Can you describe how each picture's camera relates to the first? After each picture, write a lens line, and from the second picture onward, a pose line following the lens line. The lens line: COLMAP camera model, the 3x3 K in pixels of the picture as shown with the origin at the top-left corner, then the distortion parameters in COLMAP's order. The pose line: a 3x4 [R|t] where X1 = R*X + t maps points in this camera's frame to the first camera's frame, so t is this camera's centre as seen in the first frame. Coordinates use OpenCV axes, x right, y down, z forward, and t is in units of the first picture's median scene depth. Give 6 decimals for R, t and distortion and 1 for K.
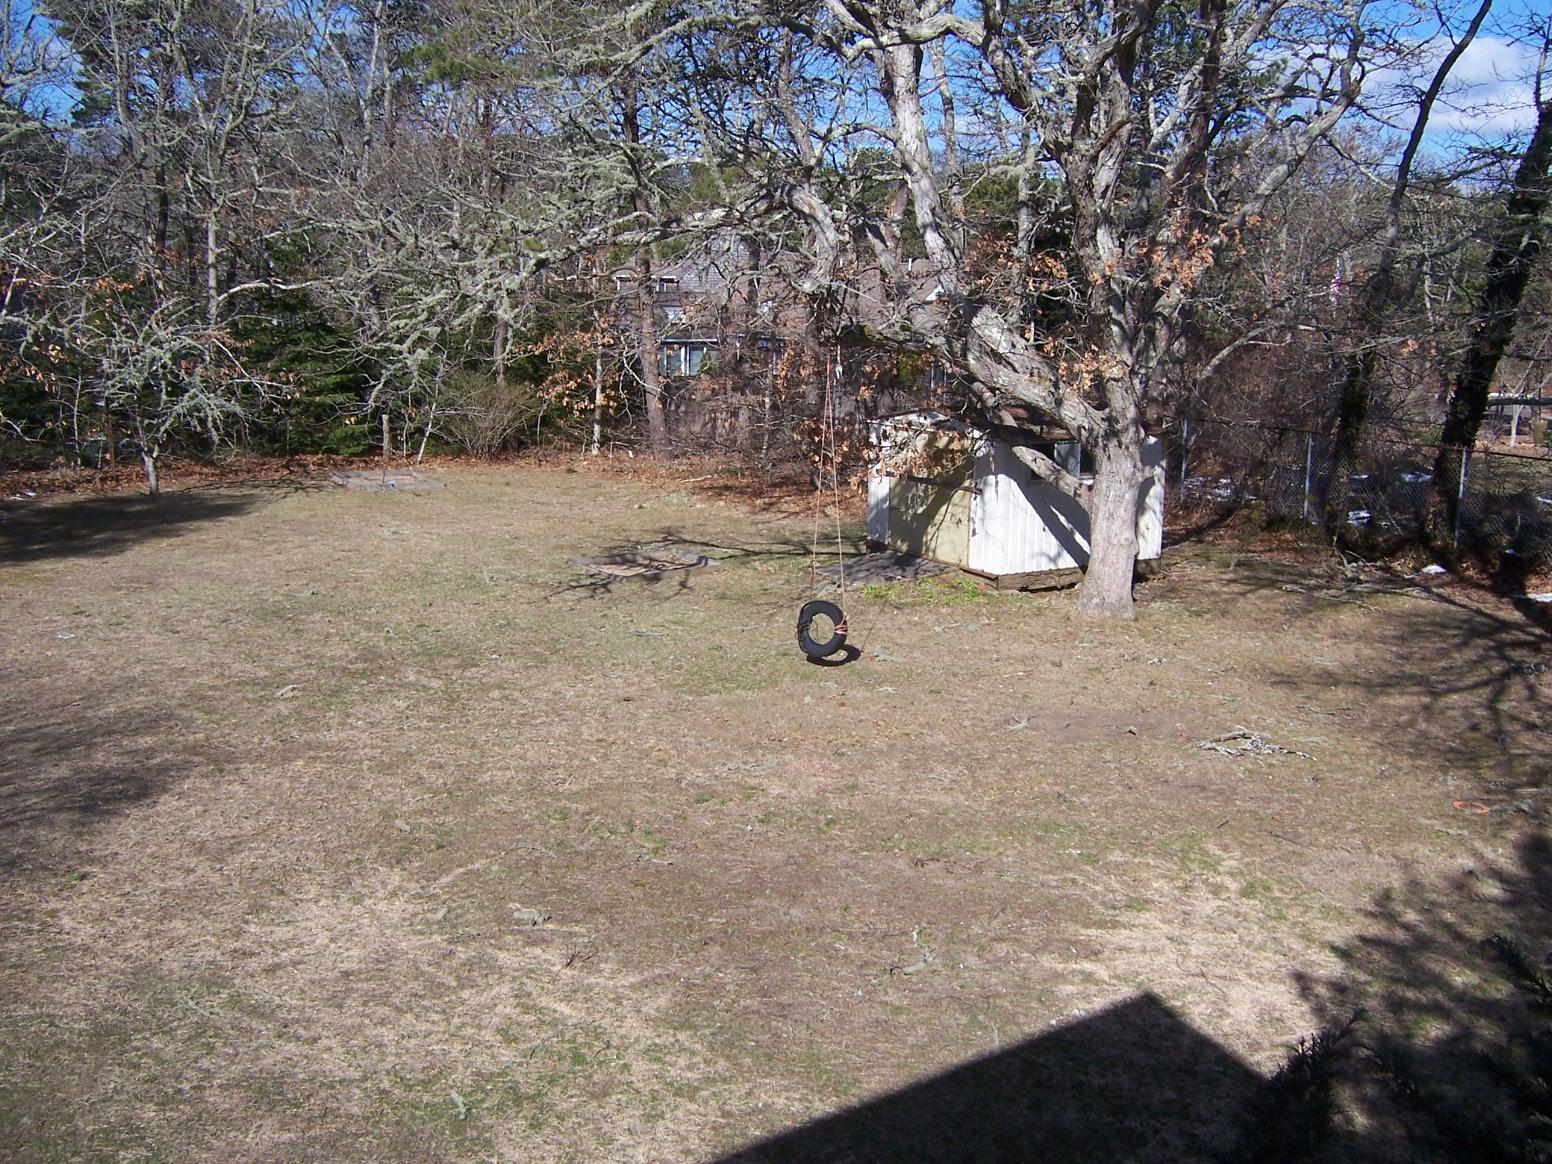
lens RADIAL K [[1569.1, 0, 776.4], [0, 1569.1, 571.0], [0, 0, 1]] dist [-0.068493, 0.000000]
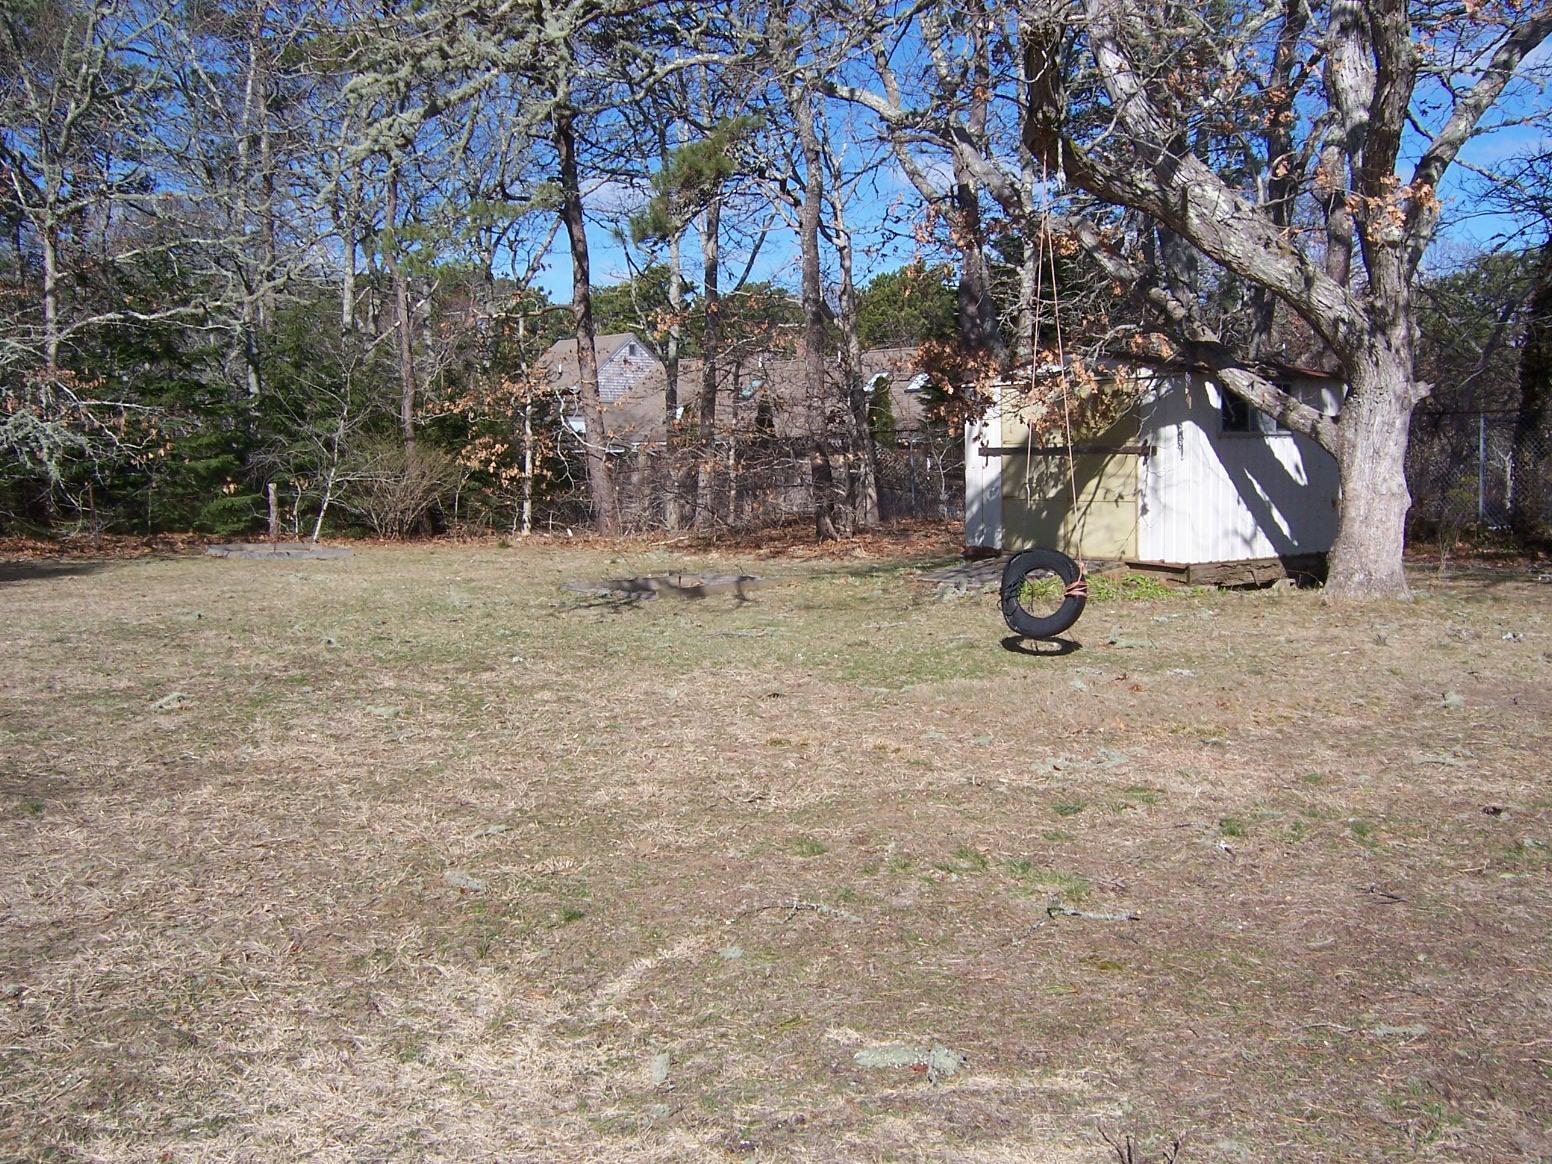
lens RADIAL K [[1569.1, 0, 778.8], [0, 1569.1, 597.7], [0, 0, 1]] dist [-0.068493, 0.000000]
pose [[0.995412, -0.039476, 0.087154, -0.103909], [0.047221, 0.994940, -0.088681, 0.070850], [-0.083212, 0.092390, 0.992240, 0.309276]]
